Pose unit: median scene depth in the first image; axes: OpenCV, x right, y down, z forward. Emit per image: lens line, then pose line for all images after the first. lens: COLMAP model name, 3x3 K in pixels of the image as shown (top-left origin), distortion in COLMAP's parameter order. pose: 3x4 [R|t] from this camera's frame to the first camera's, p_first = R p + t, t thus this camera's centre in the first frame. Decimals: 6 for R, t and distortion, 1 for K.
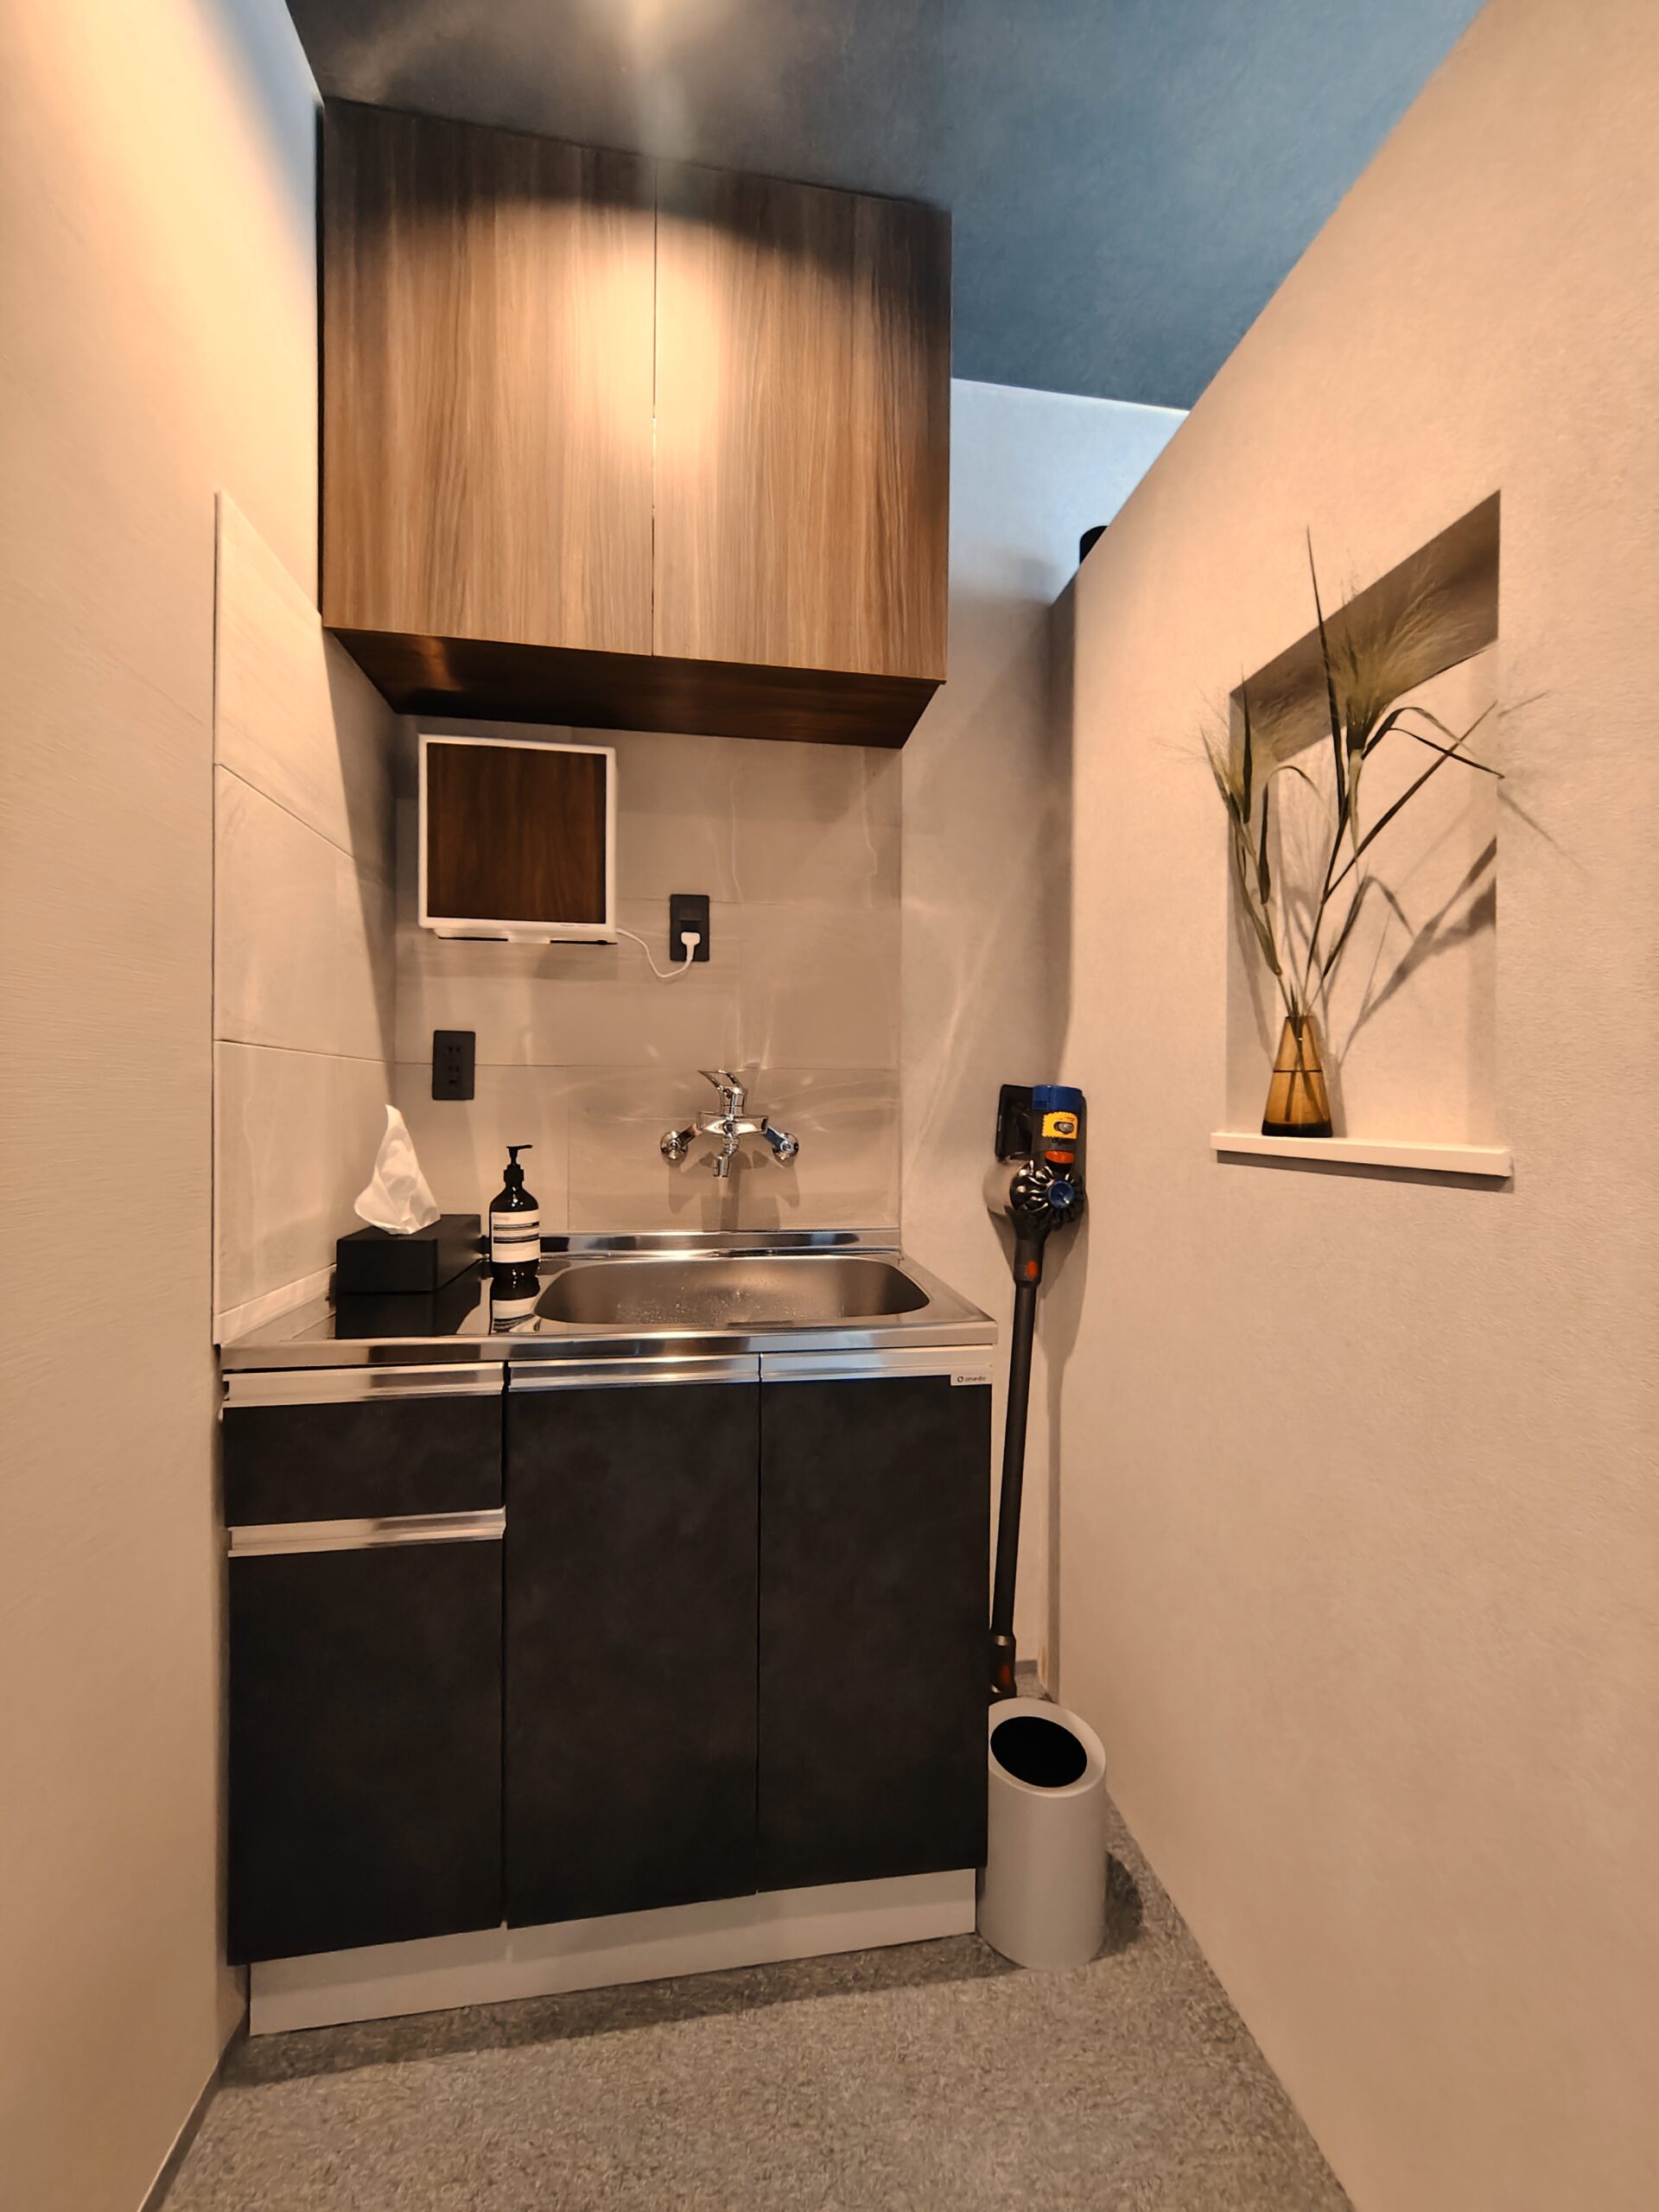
lens RADIAL K [[873.9, 0, 815.2], [0, 873.9, 1113.2], [0, 0, 1]] dist [-0.002210, -0.000611]
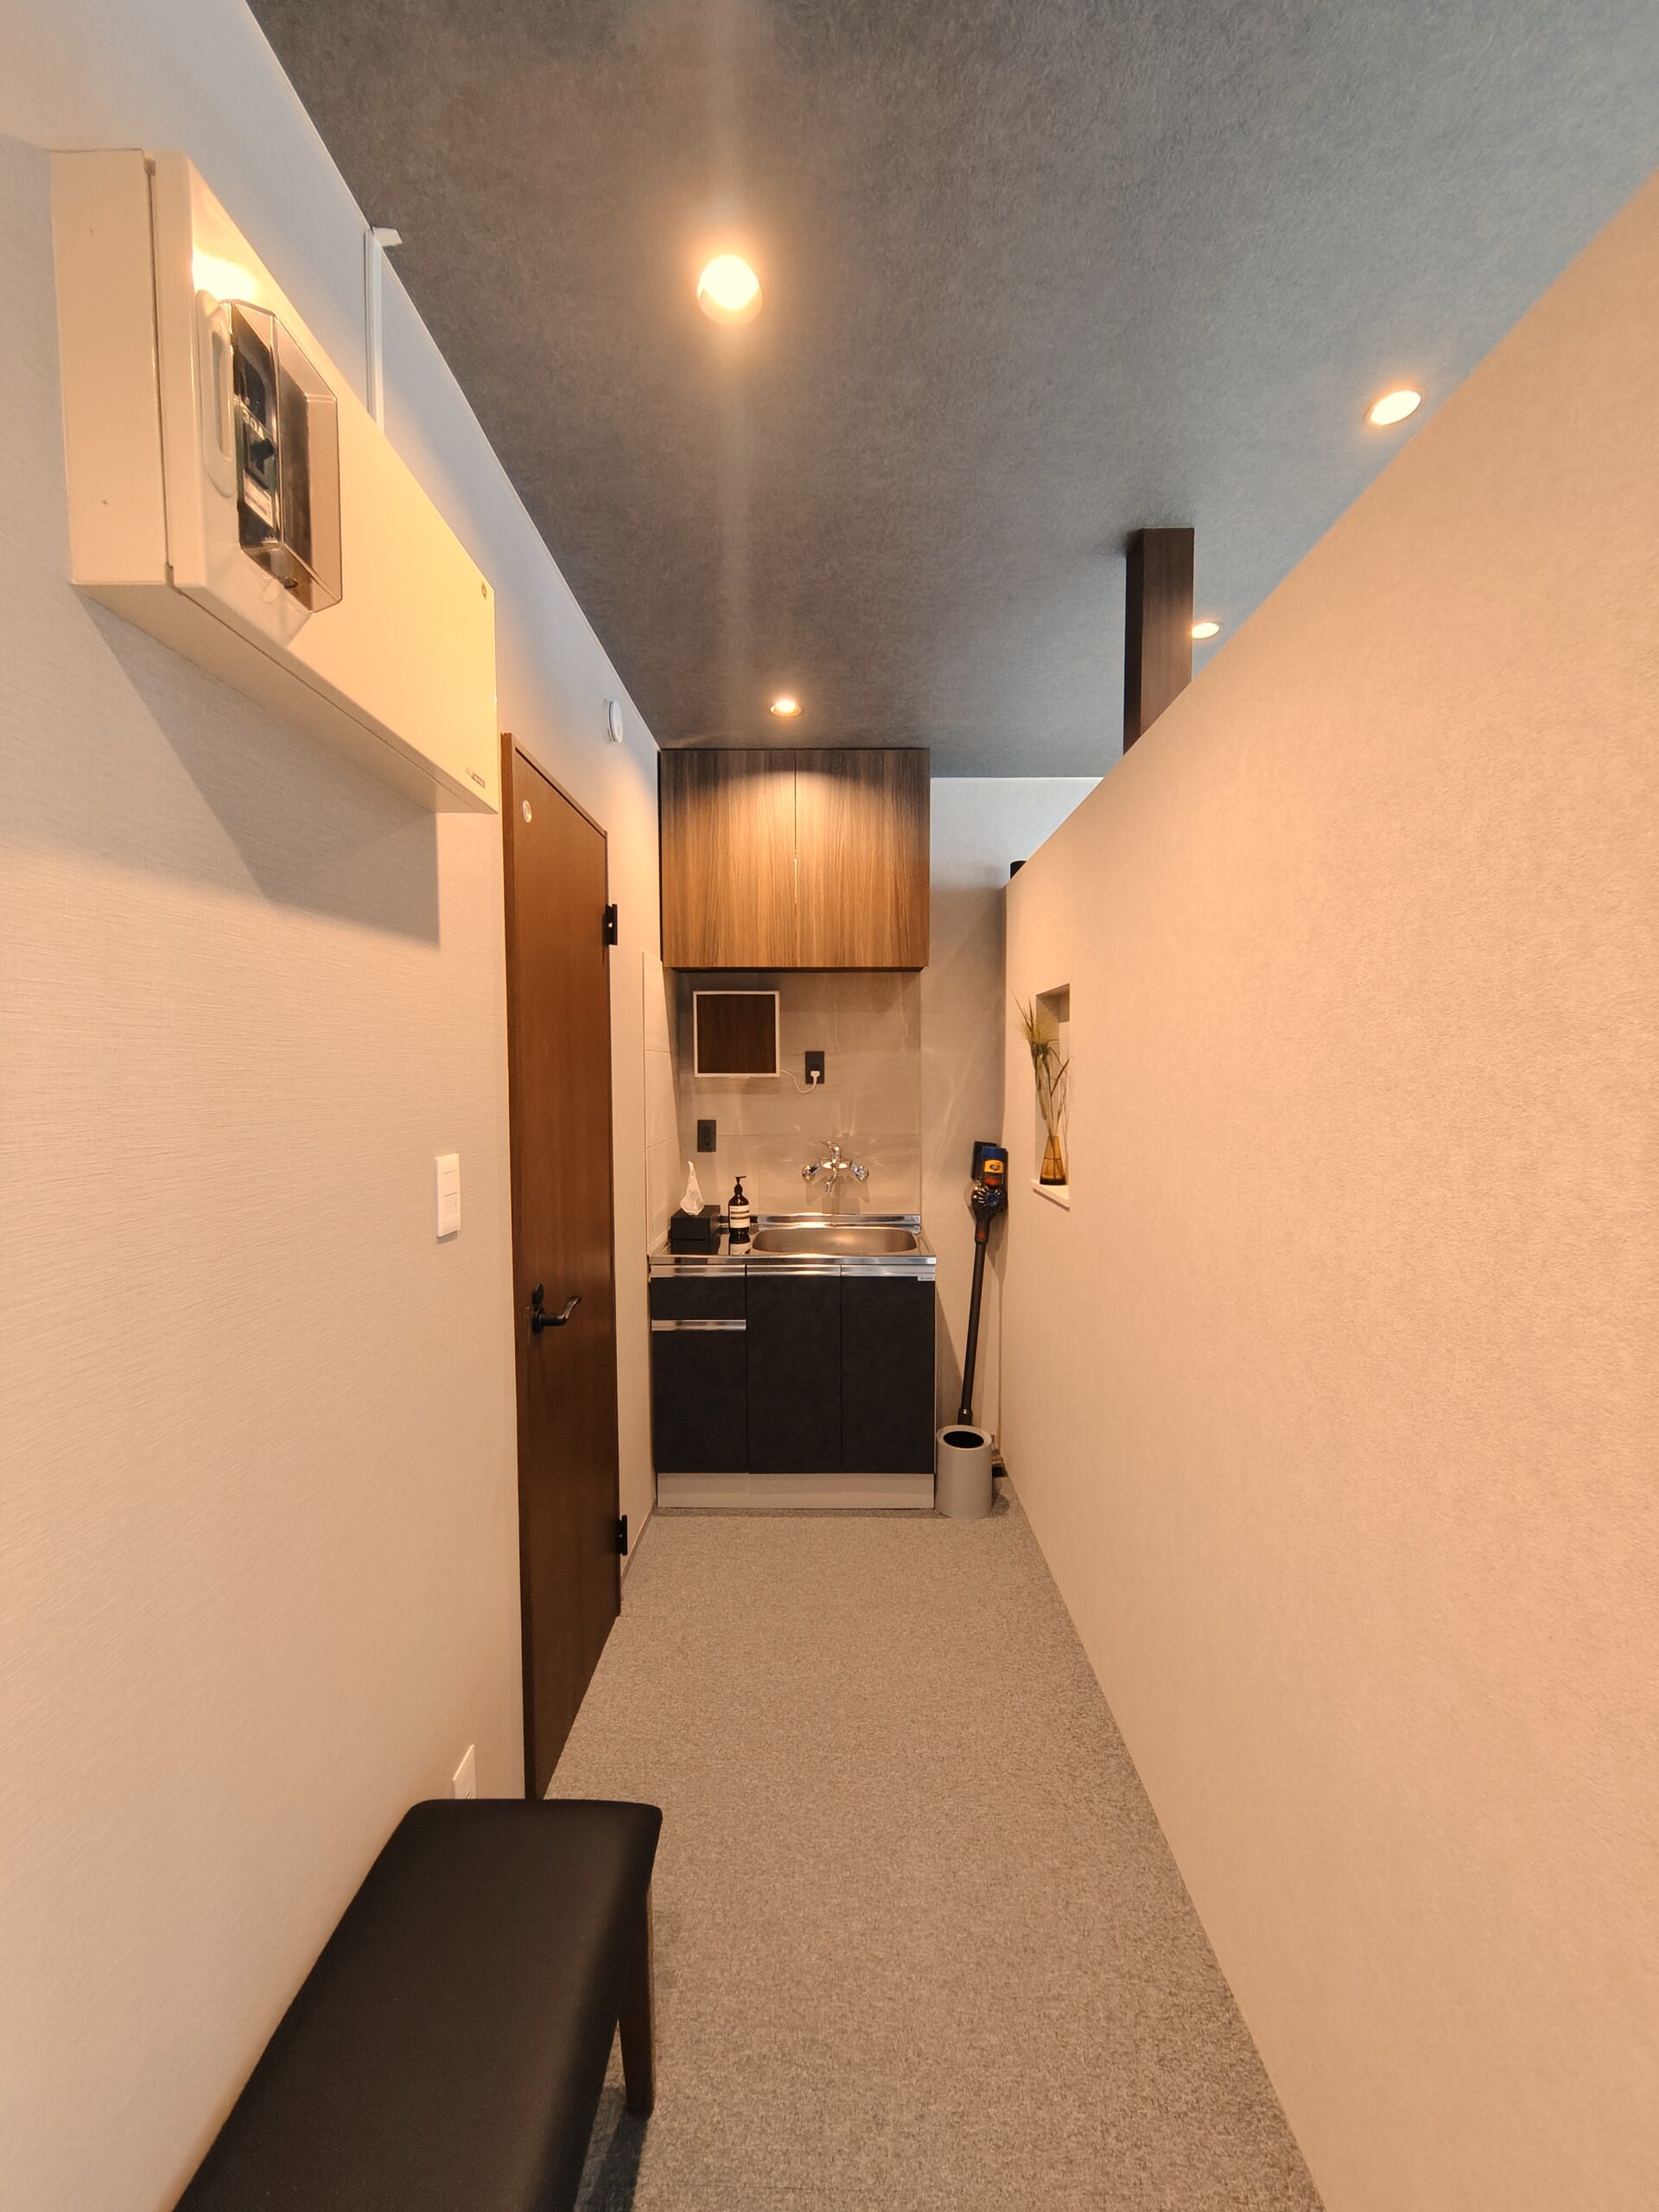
lens RADIAL K [[873.9, 0, 815.2], [0, 873.9, 1113.2], [0, 0, 1]] dist [-0.002210, -0.000611]
pose [[0.987133, -0.004159, -0.159850, 0.201683], [0.009872, 0.999340, 0.034966, -0.191239], [0.159599, -0.036094, 0.986522, -1.122245]]
